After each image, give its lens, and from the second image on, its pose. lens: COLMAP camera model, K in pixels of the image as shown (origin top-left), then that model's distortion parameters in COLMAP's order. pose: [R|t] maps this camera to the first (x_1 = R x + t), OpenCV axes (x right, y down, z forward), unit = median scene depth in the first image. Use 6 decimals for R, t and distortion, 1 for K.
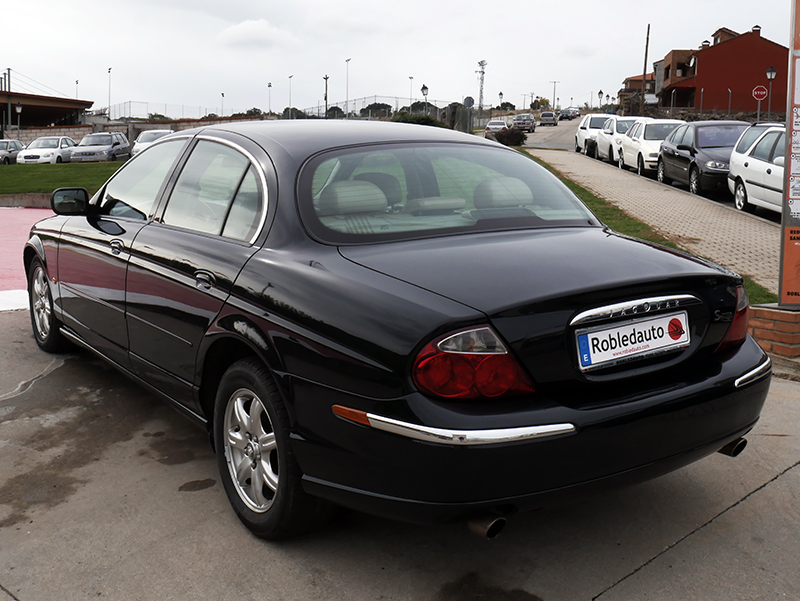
lens RADIAL K [[894.3, 0, 400.0], [0, 894.3, 300.5], [0, 0, 1]] dist [-0.012077, -0.013216]
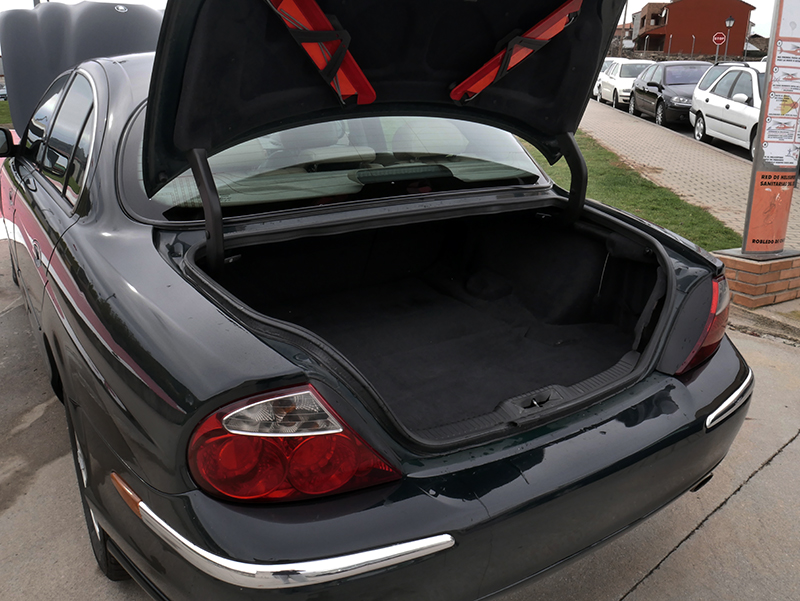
lens RADIAL K [[658.8, 0, 400.0], [0, 658.8, 300.5], [0, 0, 1]] dist [-0.016434, -0.009973]
pose [[0.998893, 0.019863, -0.042633, 0.032830], [-0.013250, 0.988575, 0.150144, -0.018077], [0.045128, -0.149413, 0.987745, 0.106530]]
